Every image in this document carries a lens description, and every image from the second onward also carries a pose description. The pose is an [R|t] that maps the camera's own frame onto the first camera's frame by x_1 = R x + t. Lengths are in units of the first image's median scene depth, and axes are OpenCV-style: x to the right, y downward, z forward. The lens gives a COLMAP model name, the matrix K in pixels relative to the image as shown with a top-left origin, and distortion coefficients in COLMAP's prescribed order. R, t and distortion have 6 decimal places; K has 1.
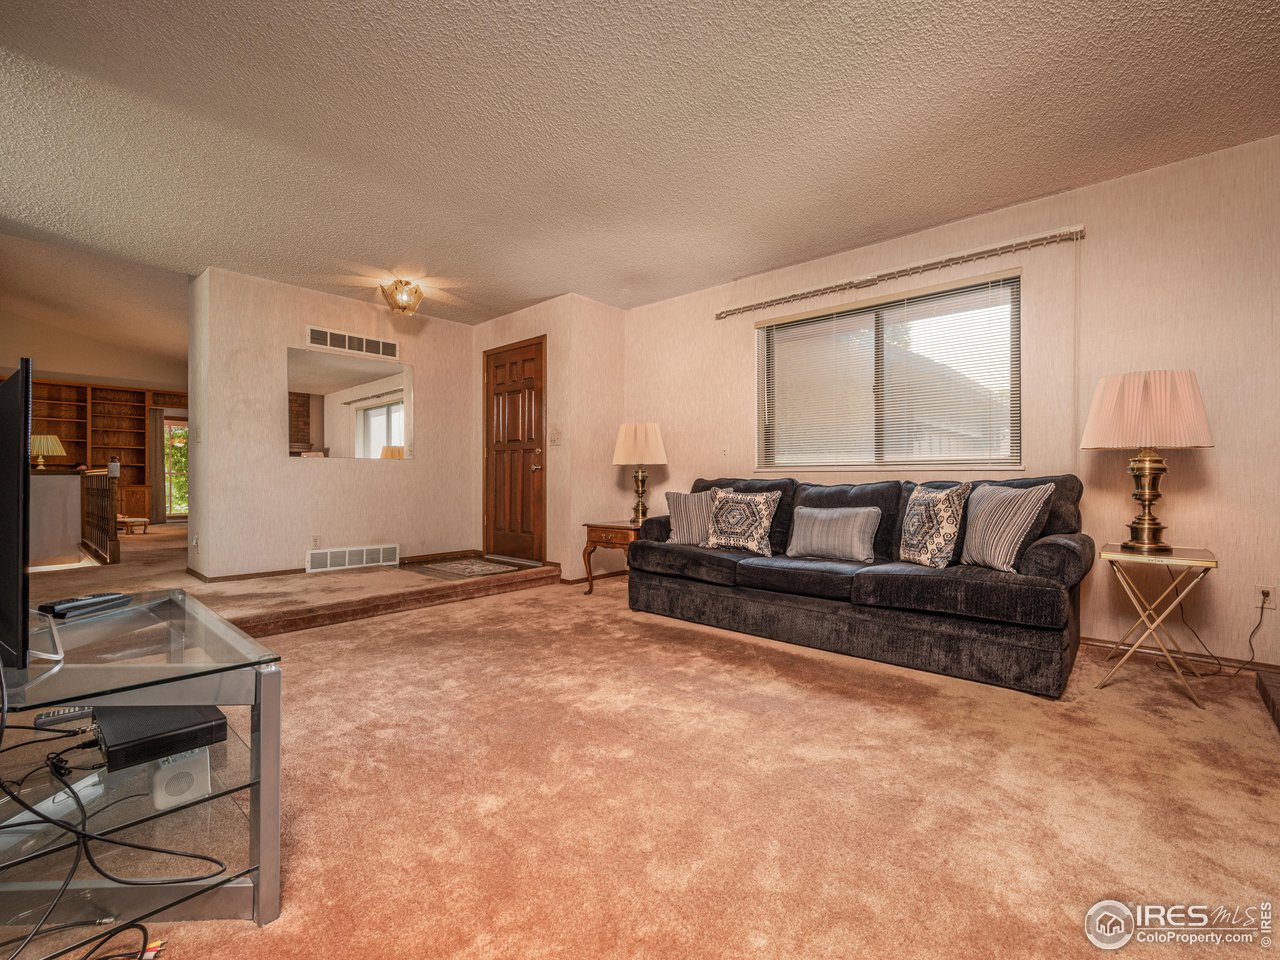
lens RADIAL K [[566.6, 0, 637.1], [0, 566.6, 479.1], [0, 0, 1]] dist [-0.000214, -0.000739]
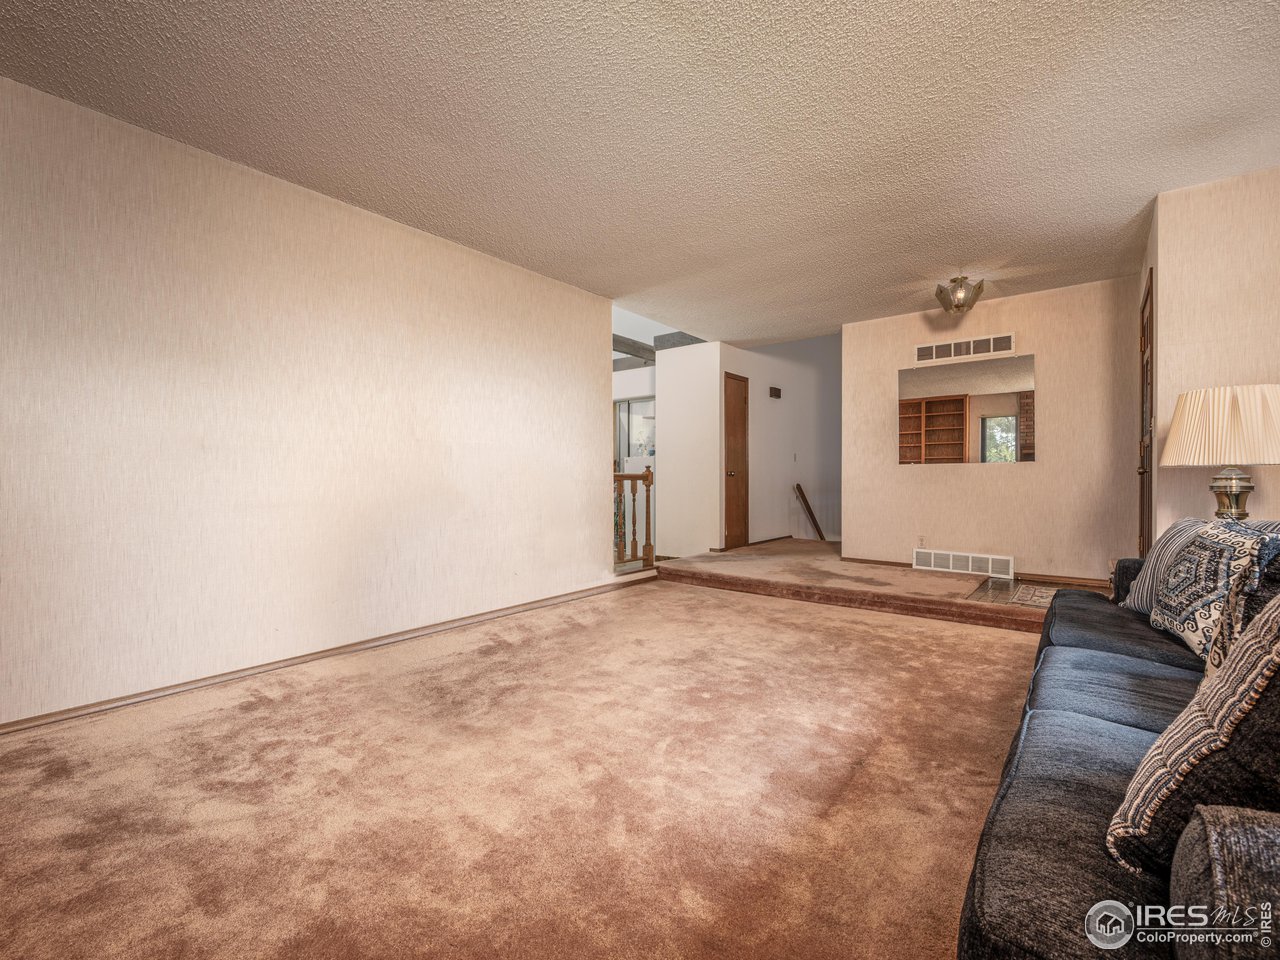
lens RADIAL K [[566.6, 0, 637.1], [0, 566.6, 479.1], [0, 0, 1]] dist [-0.000214, -0.000739]
pose [[0.064876, 0.003841, -0.997886, 0.490919], [0.002555, 0.999989, 0.004015, -0.015499], [0.997890, -0.002810, 0.064865, 0.387978]]
